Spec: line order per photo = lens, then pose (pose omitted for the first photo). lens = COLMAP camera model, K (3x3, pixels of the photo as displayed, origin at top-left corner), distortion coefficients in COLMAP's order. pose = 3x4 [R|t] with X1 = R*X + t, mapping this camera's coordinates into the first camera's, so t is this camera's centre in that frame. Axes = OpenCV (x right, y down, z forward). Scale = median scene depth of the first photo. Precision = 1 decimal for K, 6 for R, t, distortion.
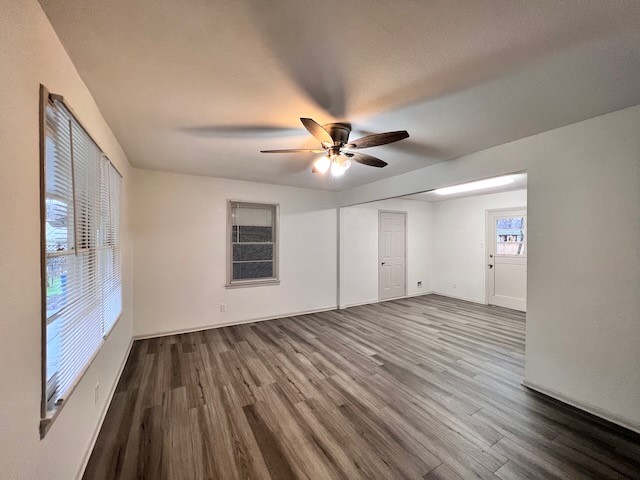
lens RADIAL K [[256.5, 0, 317.8], [0, 256.5, 240.3], [0, 0, 1]] dist [-0.001635, 0.000516]
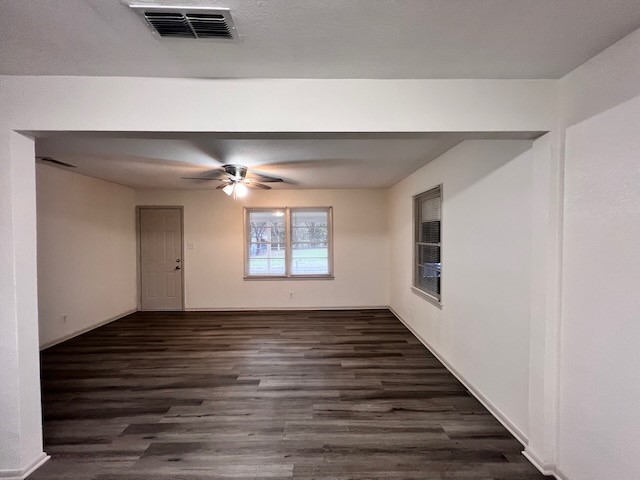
lens RADIAL K [[256.5, 0, 319.8], [0, 256.5, 240.7], [0, 0, 1]] dist [-0.001635, 0.000516]
pose [[-0.479426, 0.016207, -0.877433, 0.754307], [0.000605, 0.999835, 0.018137, -0.015937], [0.877582, 0.008164, -0.479356, 1.412198]]
